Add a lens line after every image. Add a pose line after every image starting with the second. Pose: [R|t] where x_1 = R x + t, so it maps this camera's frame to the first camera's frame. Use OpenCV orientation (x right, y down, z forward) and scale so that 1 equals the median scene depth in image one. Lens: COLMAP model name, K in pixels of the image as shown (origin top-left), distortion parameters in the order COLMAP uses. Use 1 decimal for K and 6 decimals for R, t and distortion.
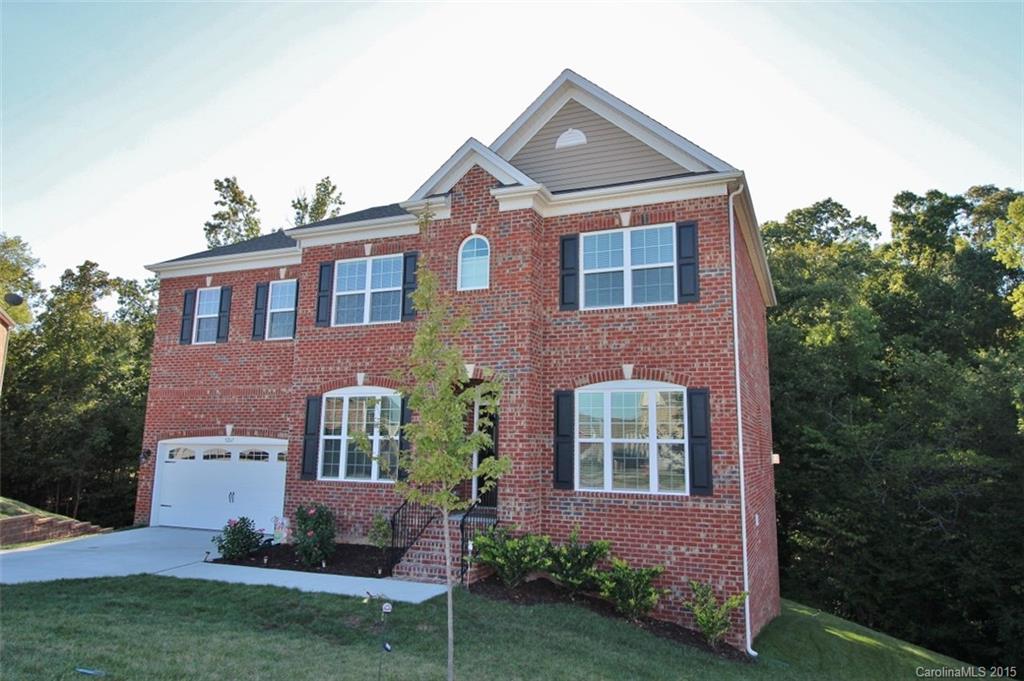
lens RADIAL K [[711.1, 0, 511.2], [0, 711.1, 341.7], [0, 0, 1]] dist [0.001340, 0.000144]
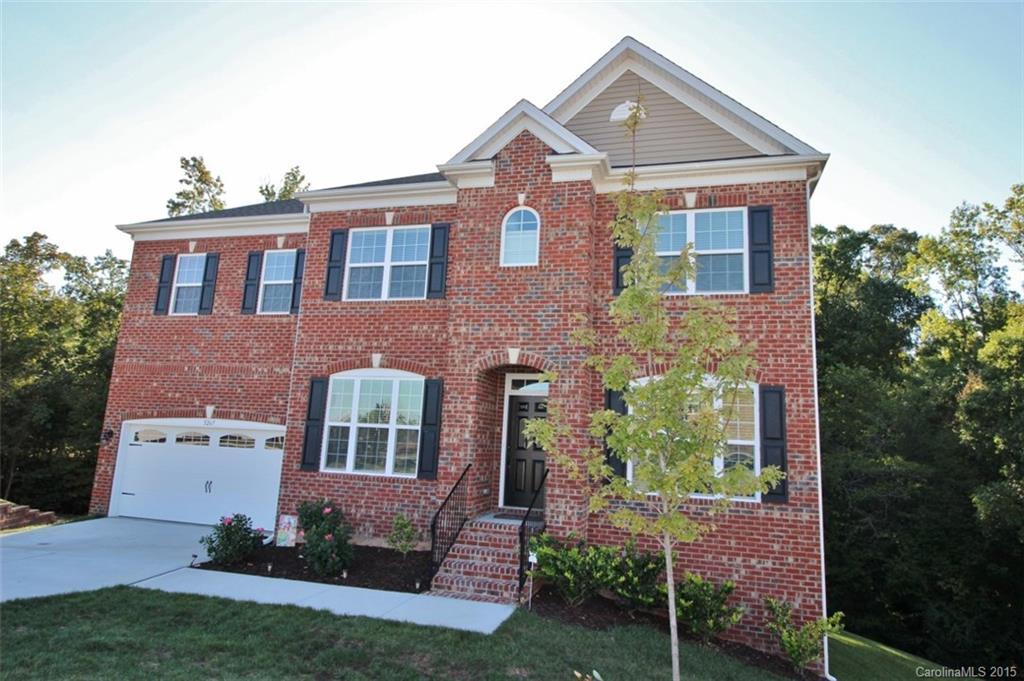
lens RADIAL K [[635.7, 0, 513.9], [0, 635.7, 340.0], [0, 0, 1]] dist [0.002411, -0.008084]
pose [[0.991144, 0.052645, 0.121912, -0.150231], [-0.051724, 0.998604, -0.010707, 0.028666], [-0.122306, 0.004306, 0.992483, 0.197355]]
